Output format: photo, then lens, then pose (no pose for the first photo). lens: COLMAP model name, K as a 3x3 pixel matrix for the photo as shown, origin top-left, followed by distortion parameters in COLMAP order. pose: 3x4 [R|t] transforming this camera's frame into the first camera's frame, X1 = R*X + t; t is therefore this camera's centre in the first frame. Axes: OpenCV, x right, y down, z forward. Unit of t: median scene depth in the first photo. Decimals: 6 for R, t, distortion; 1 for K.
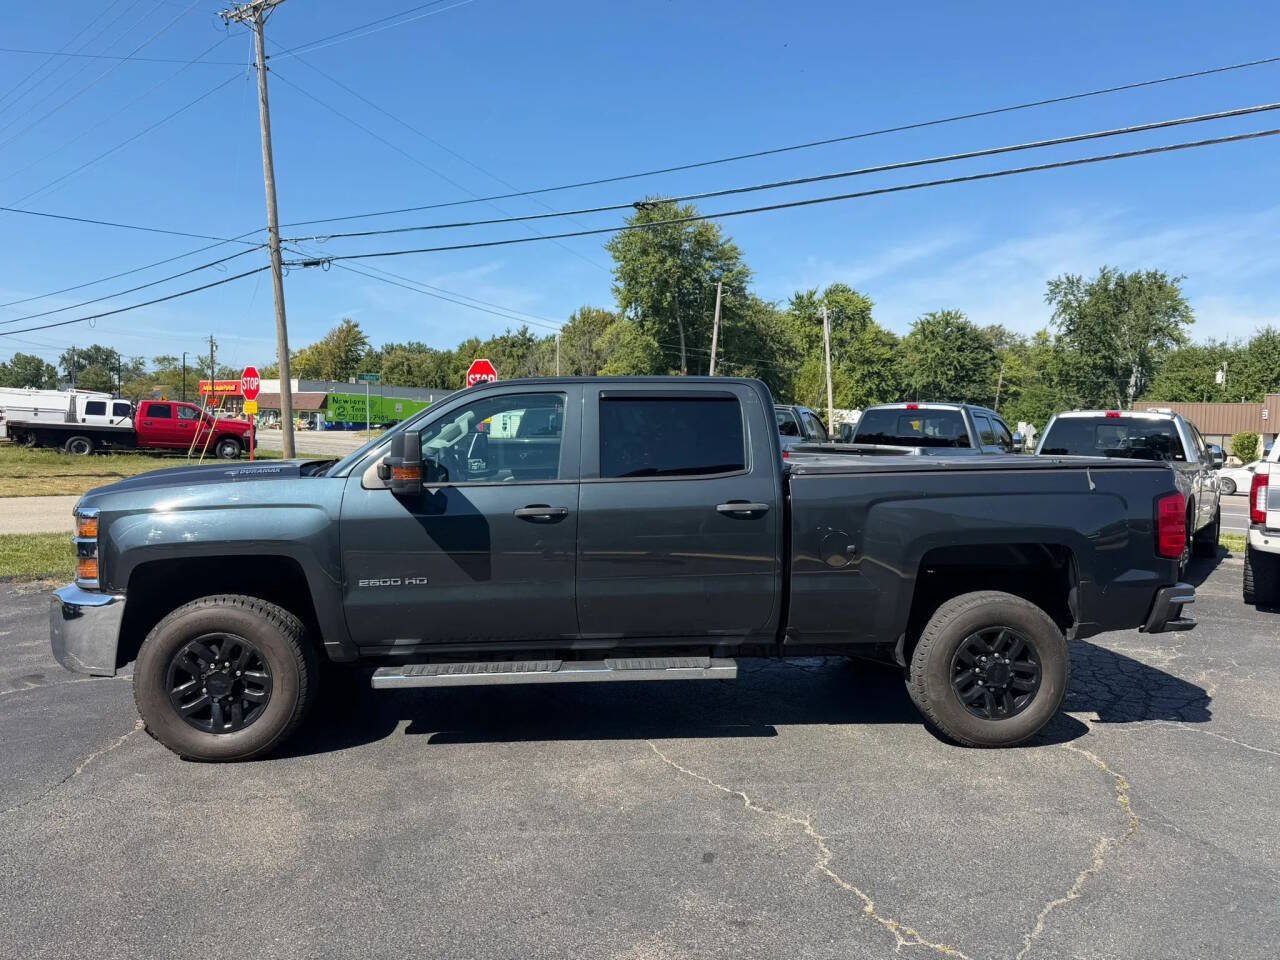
lens RADIAL K [[916.2, 0, 651.7], [0, 916.2, 475.5], [0, 0, 1]] dist [0.024290, -0.038405]
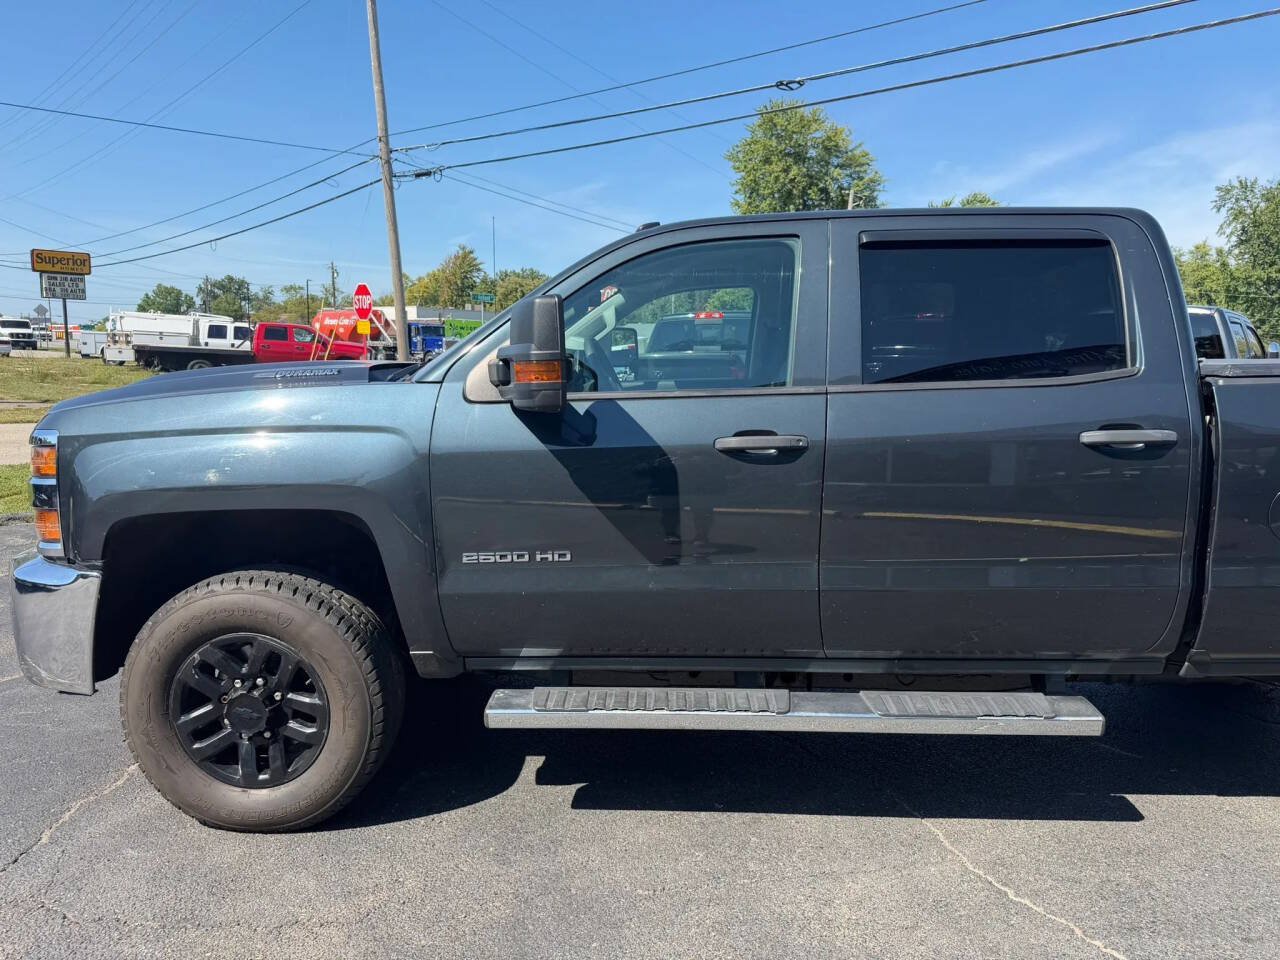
lens RADIAL K [[916.2, 0, 632.1], [0, 916.2, 492.4], [0, 0, 1]] dist [0.024290, -0.038405]
pose [[0.990069, 0.015664, -0.139705, -0.019890], [-0.002088, 0.995302, 0.096794, 0.002552], [0.140565, -0.095541, 0.985451, 0.068257]]
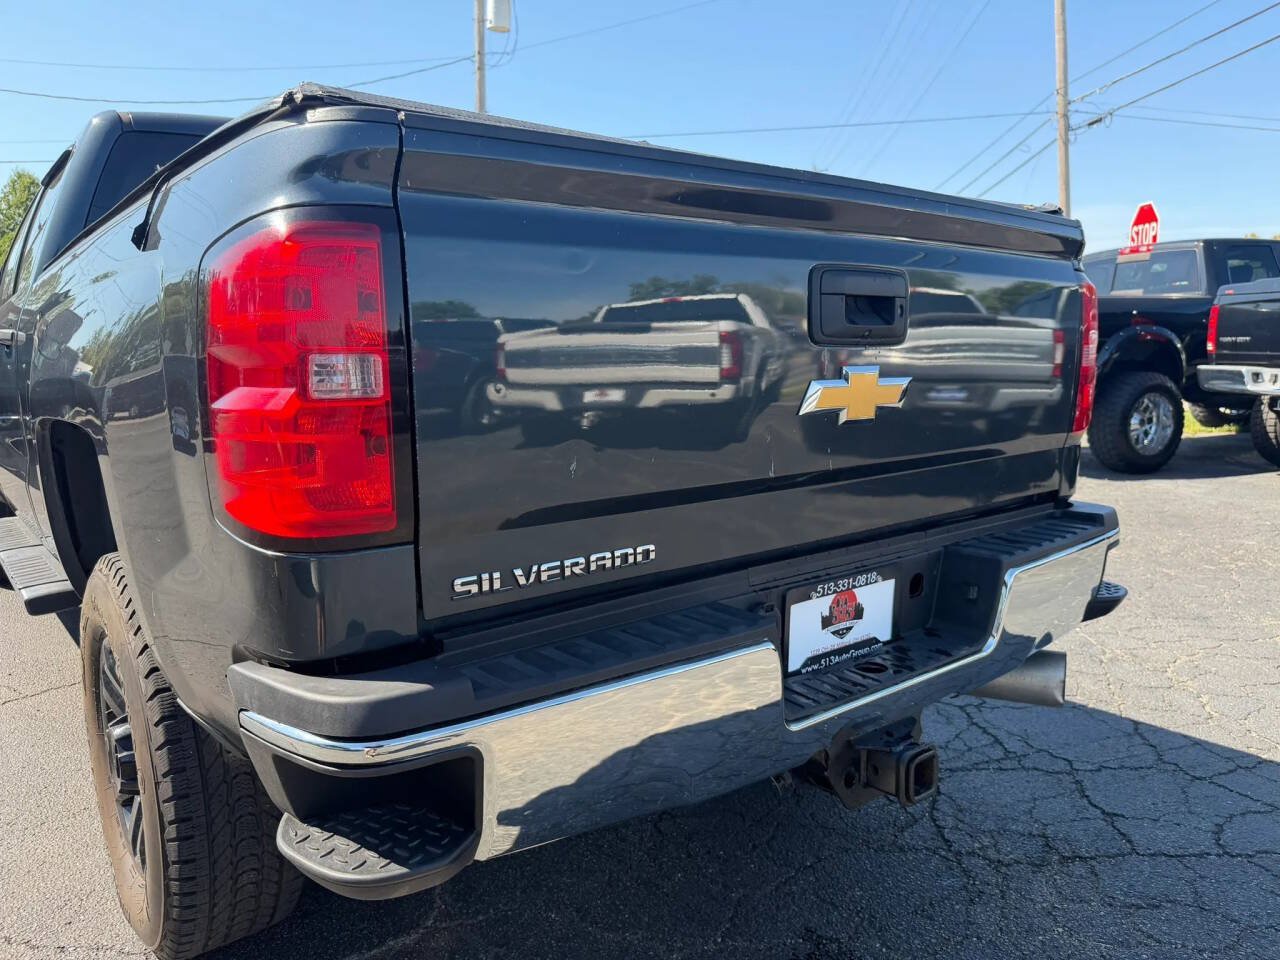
lens RADIAL K [[916.2, 0, 636.2], [0, 916.2, 491.2], [0, 0, 1]] dist [0.024290, -0.038405]
pose [[0.545630, 0.110623, -0.830693, 0.140593], [-0.015293, 0.992398, 0.122112, 0.009370], [0.837887, -0.053924, 0.543174, 0.170888]]
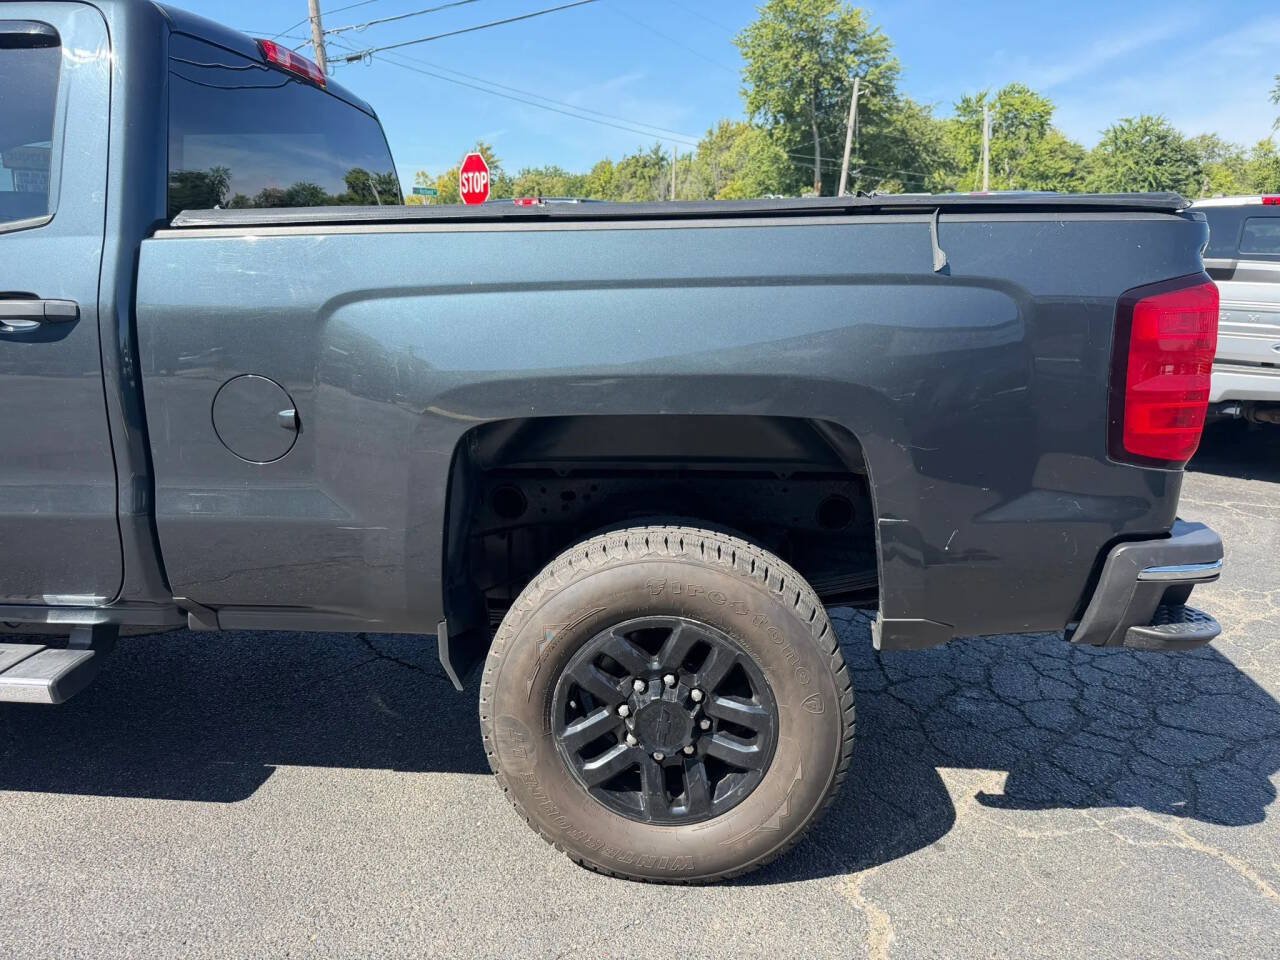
lens RADIAL K [[916.2, 0, 644.7], [0, 916.2, 489.3], [0, 0, 1]] dist [0.024290, -0.038405]
pose [[0.984782, 0.038656, -0.169439, 0.075580], [-0.005215, 0.981083, 0.193517, 0.005534], [0.173714, -0.189689, 0.966355, 0.108139]]
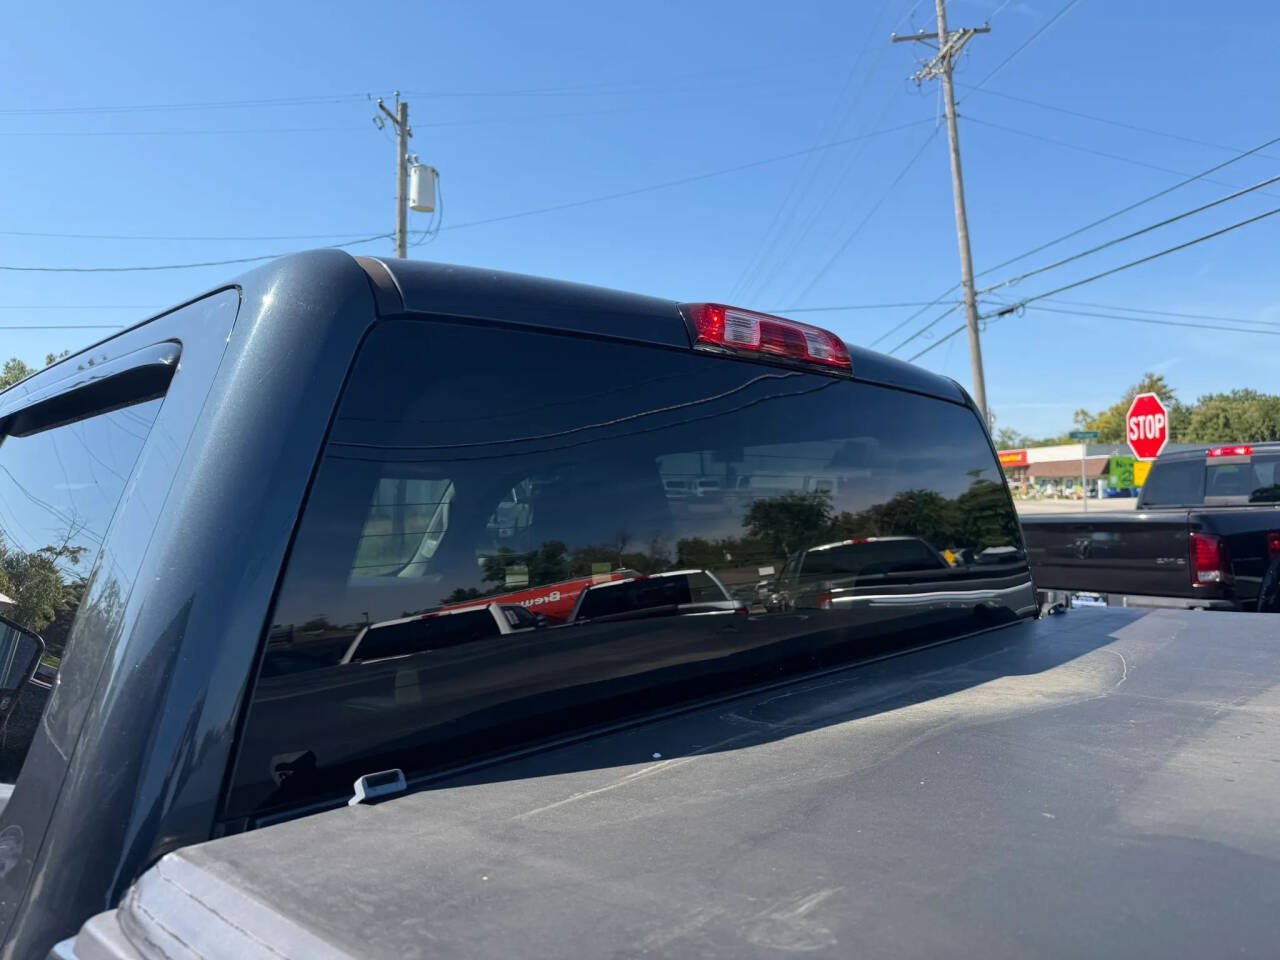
lens RADIAL K [[916.2, 0, 629.3], [0, 916.2, 473.5], [0, 0, 1]] dist [0.024290, -0.038405]
pose [[0.650807, -0.055726, -0.757195, 0.051769], [-0.003523, 0.997070, -0.076409, -0.008912], [0.759235, 0.052395, 0.648704, 0.167978]]
